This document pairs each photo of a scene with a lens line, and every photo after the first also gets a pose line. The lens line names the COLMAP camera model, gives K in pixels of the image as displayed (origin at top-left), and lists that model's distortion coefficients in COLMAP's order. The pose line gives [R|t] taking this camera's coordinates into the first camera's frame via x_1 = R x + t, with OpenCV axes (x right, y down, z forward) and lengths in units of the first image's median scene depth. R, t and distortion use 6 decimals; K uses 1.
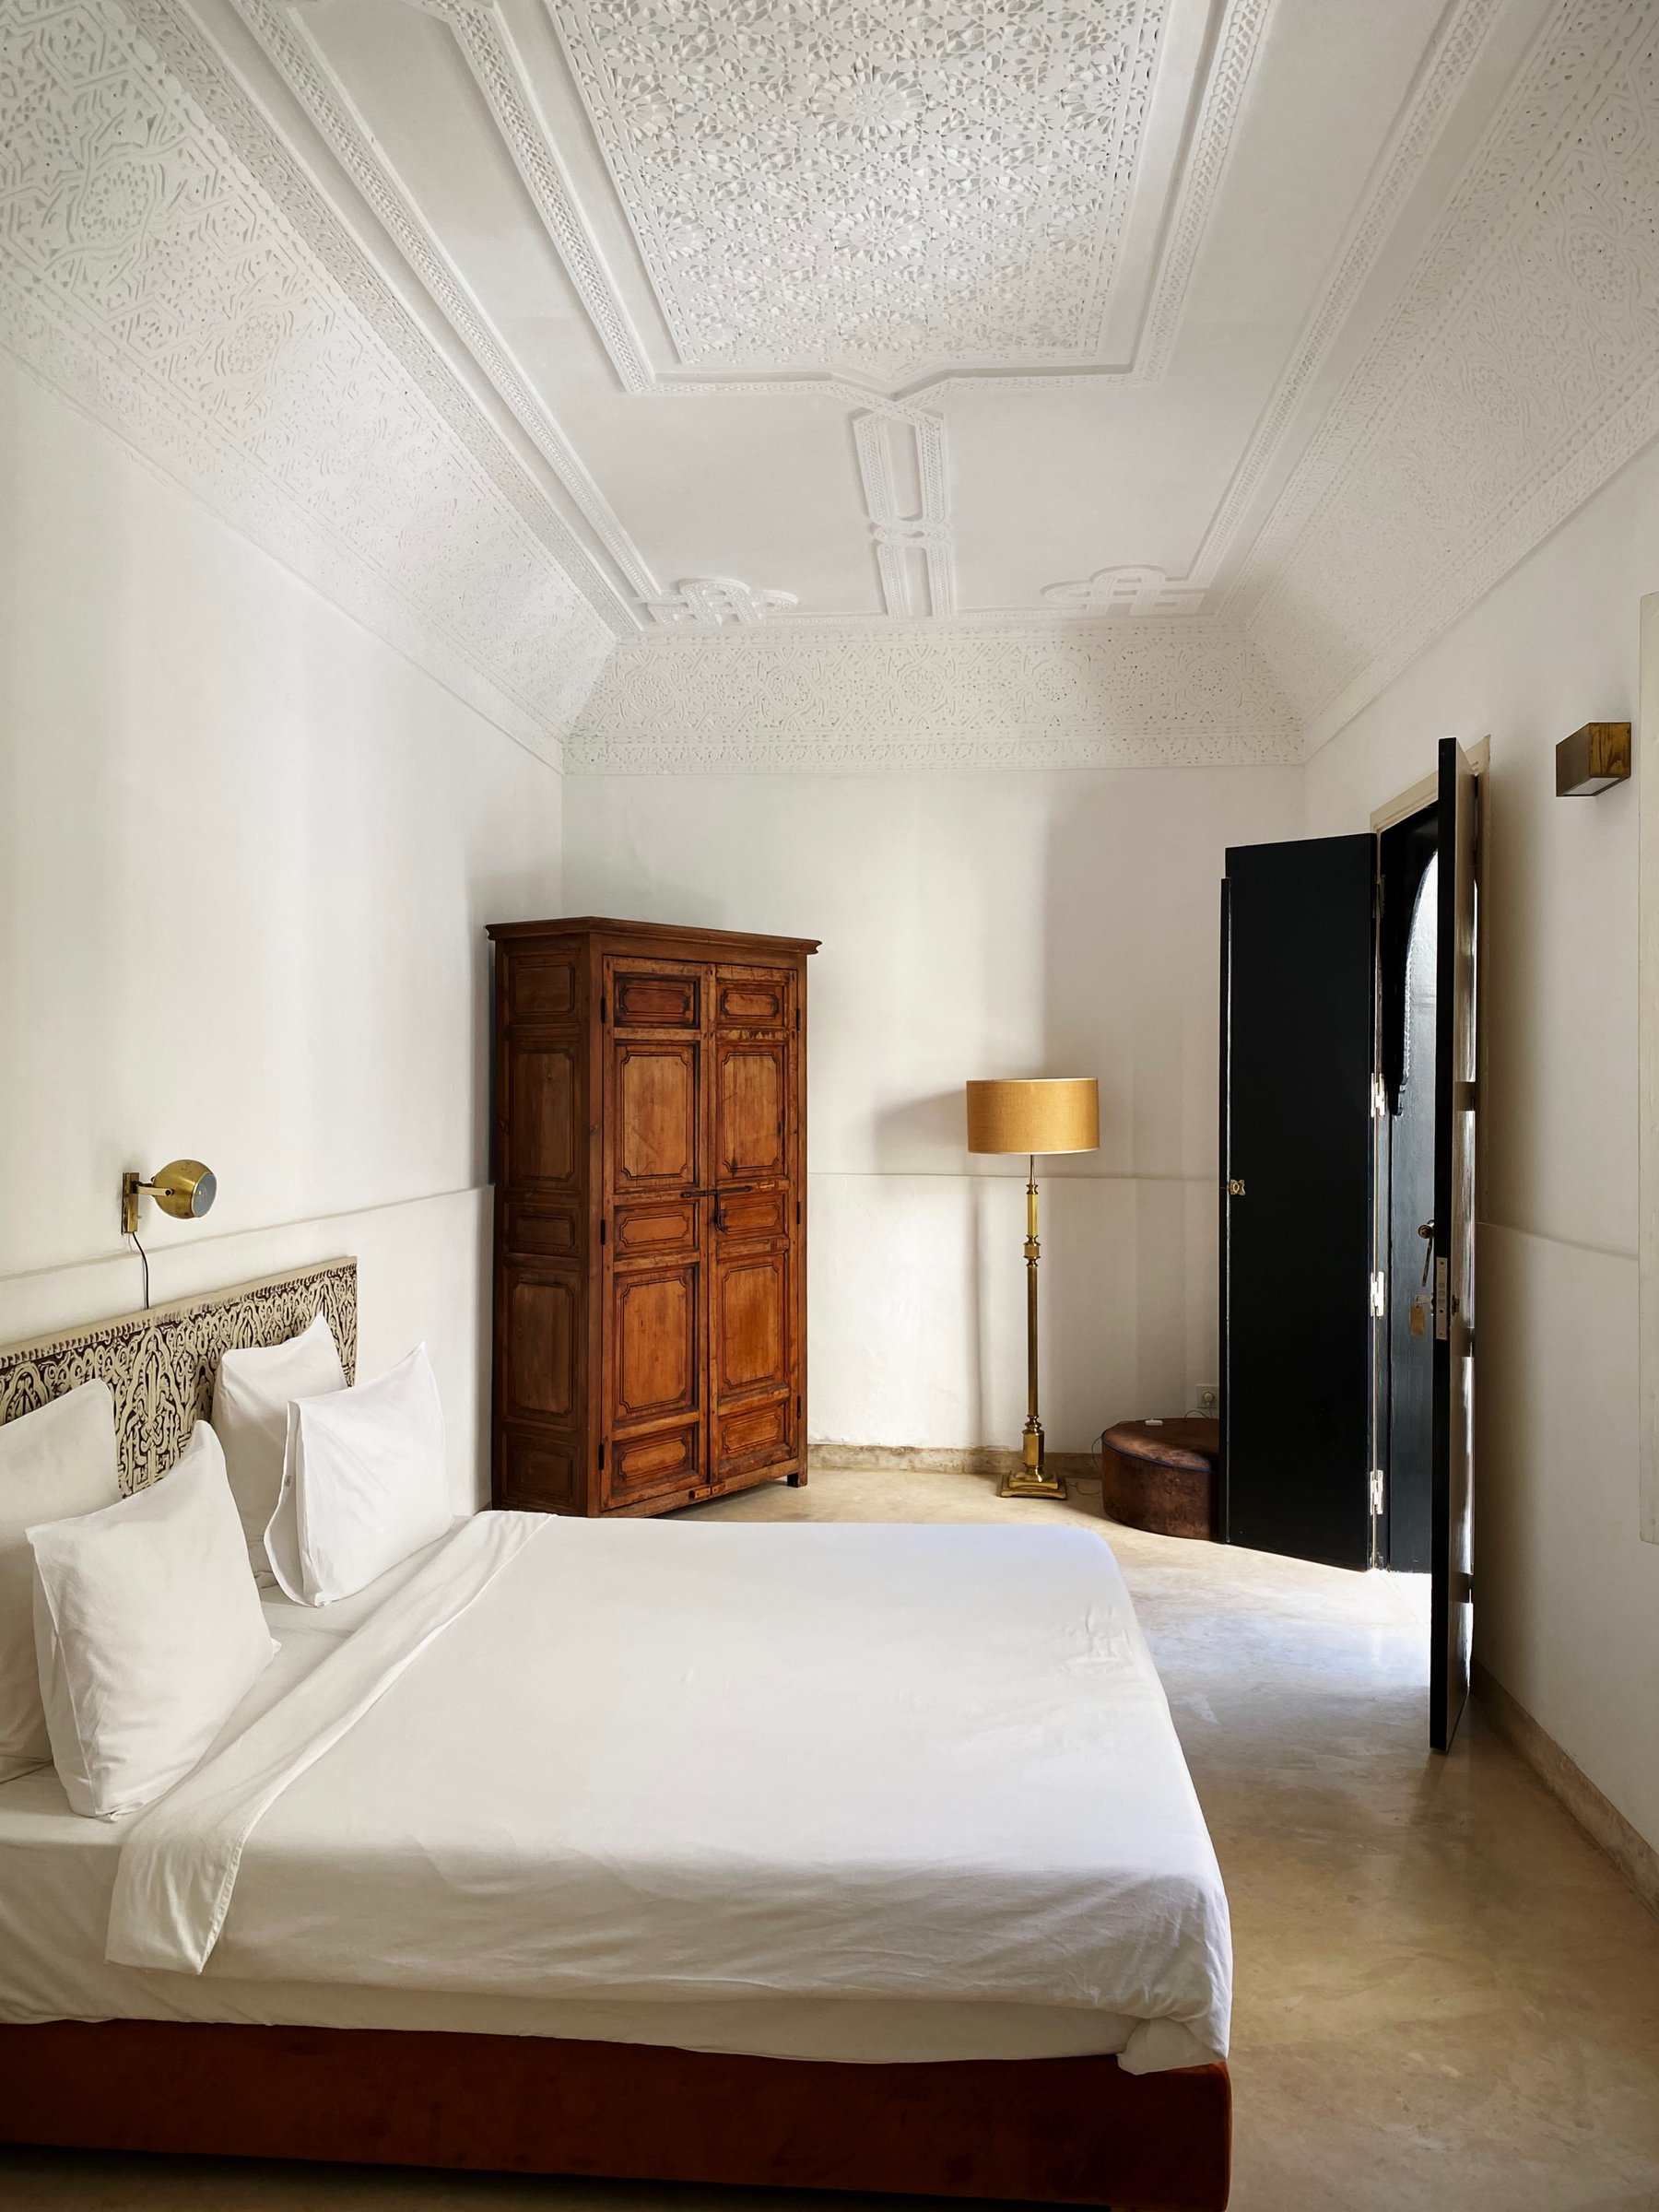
lens RADIAL K [[1700.1, 0, 829.9], [0, 1700.1, 1104.1], [0, 0, 1]] dist [0.045983, -0.022318]
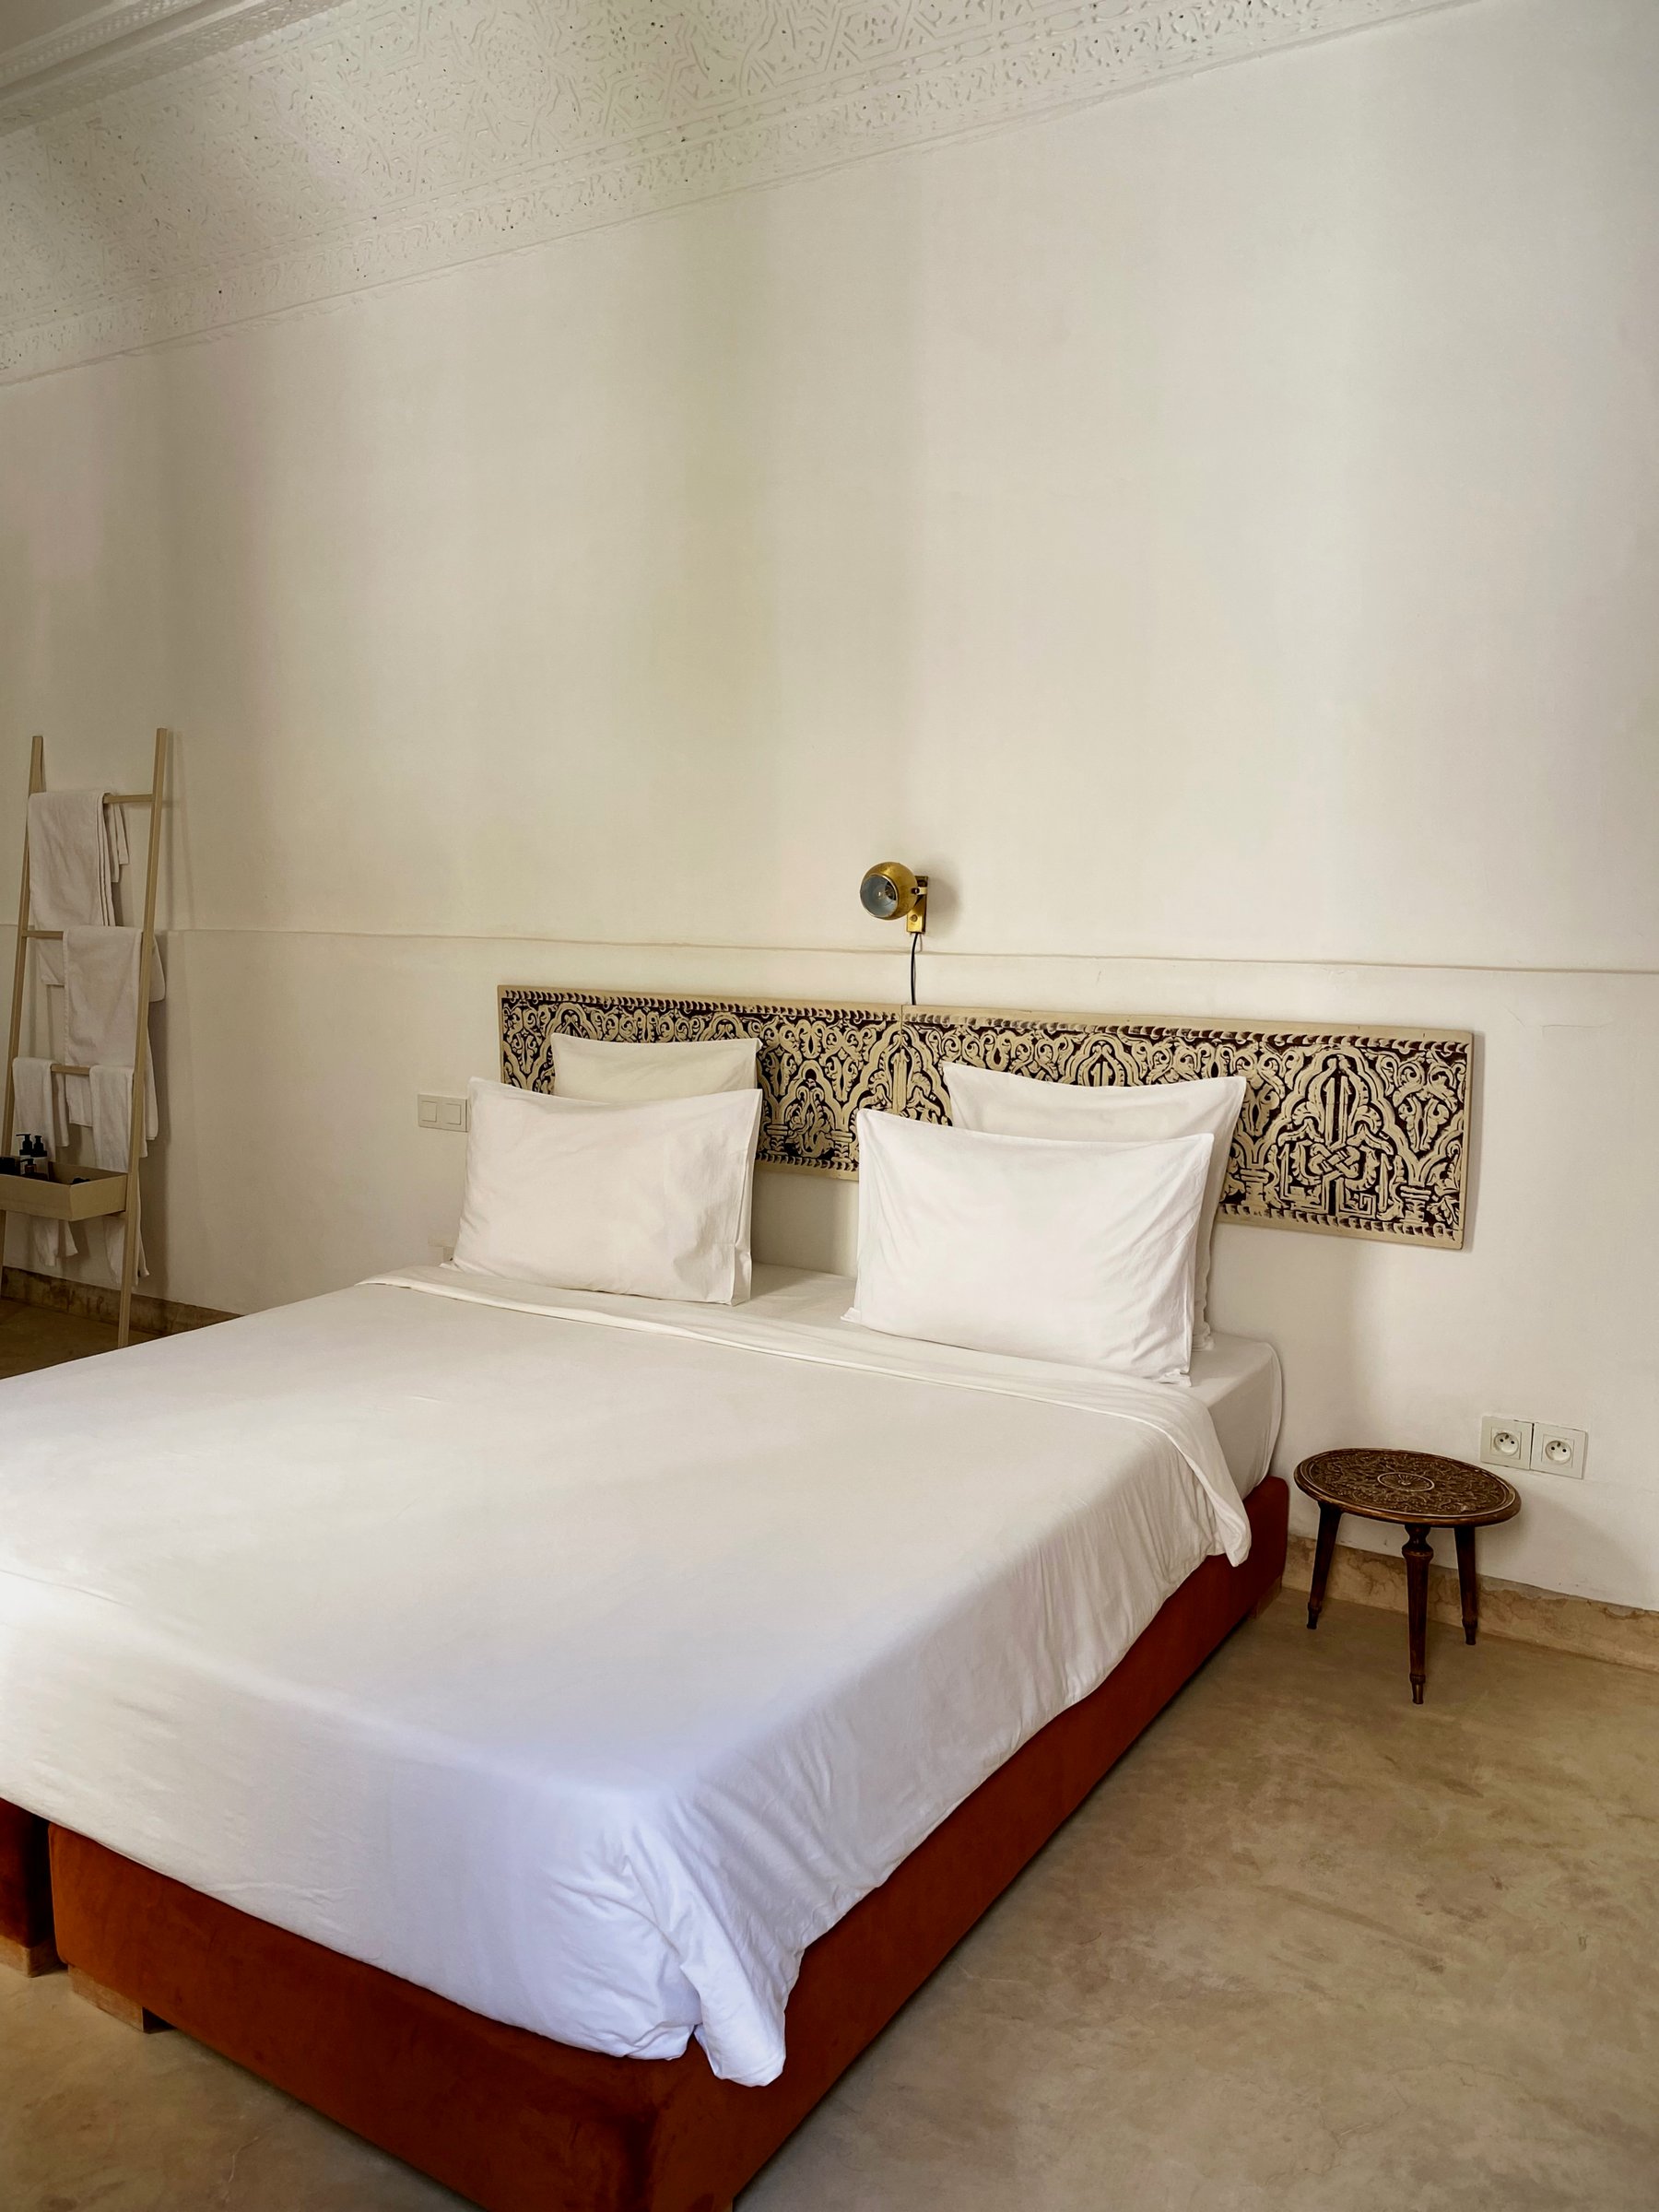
lens RADIAL K [[1700.1, 0, 828.4], [0, 1700.1, 1104.5], [0, 0, 1]] dist [0.045983, -0.022318]
pose [[-0.469720, 0.109067, -0.876052, 0.597336], [-0.009065, 0.991691, 0.128325, 0.049049], [0.882769, 0.068219, -0.464829, 1.559613]]
